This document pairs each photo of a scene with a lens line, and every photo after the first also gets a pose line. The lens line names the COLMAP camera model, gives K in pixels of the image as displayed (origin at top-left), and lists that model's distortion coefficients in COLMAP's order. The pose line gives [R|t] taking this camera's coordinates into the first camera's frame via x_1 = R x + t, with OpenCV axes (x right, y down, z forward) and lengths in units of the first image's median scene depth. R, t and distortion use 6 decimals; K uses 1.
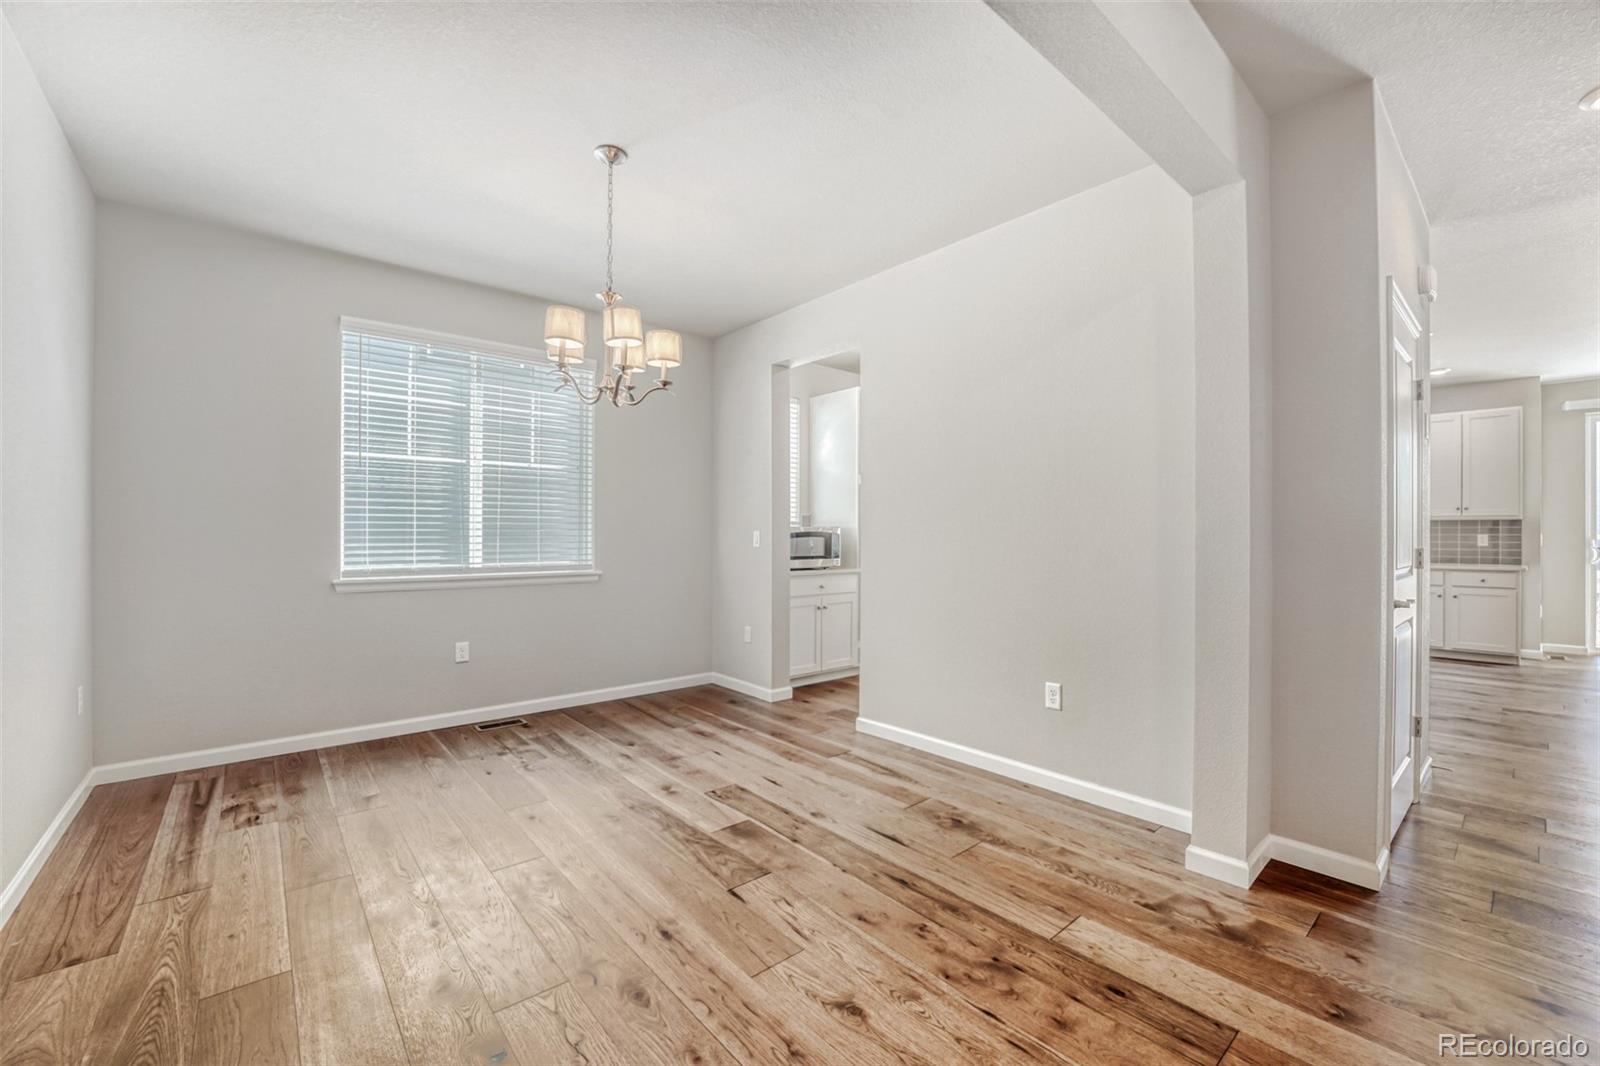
lens RADIAL K [[654.6, 0, 809.2], [0, 654.6, 530.2], [0, 0, 1]] dist [-0.026474, 0.005136]
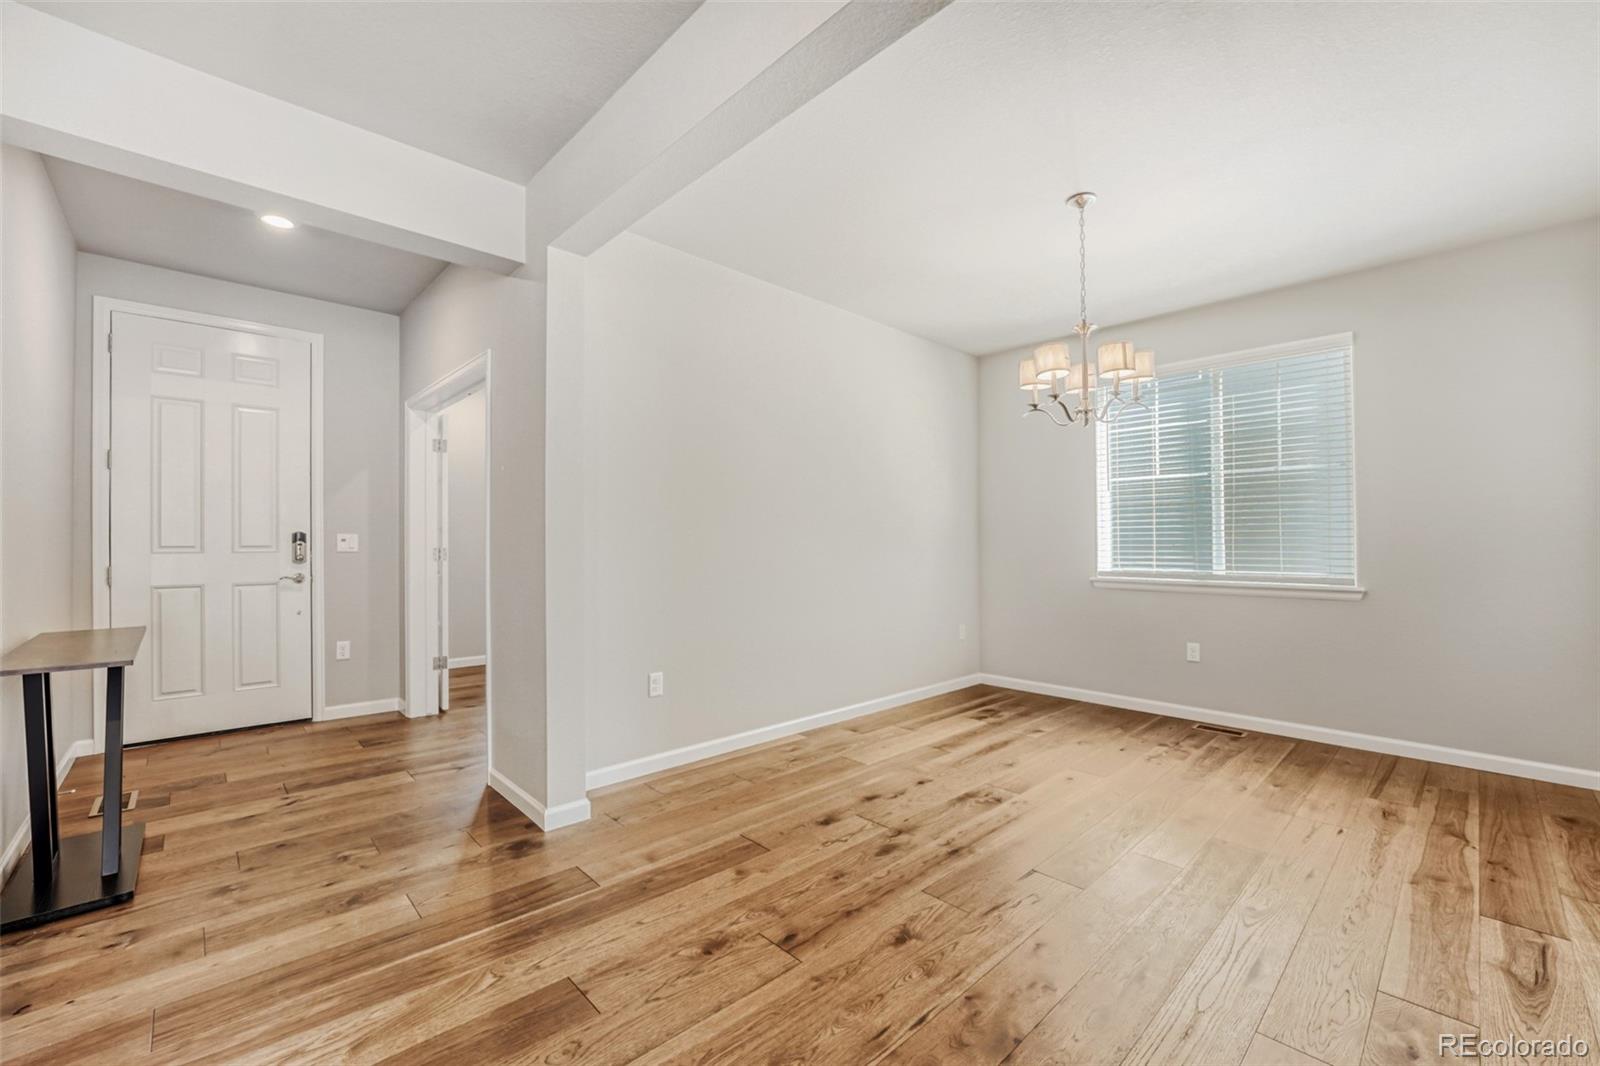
lens RADIAL K [[654.6, 0, 809.2], [0, 654.6, 530.2], [0, 0, 1]] dist [-0.026474, 0.005136]
pose [[0.055099, -0.022361, -0.998230, 0.546864], [0.002540, 0.999749, -0.022255, 0.008919], [0.998478, -0.001309, 0.055142, 0.333610]]
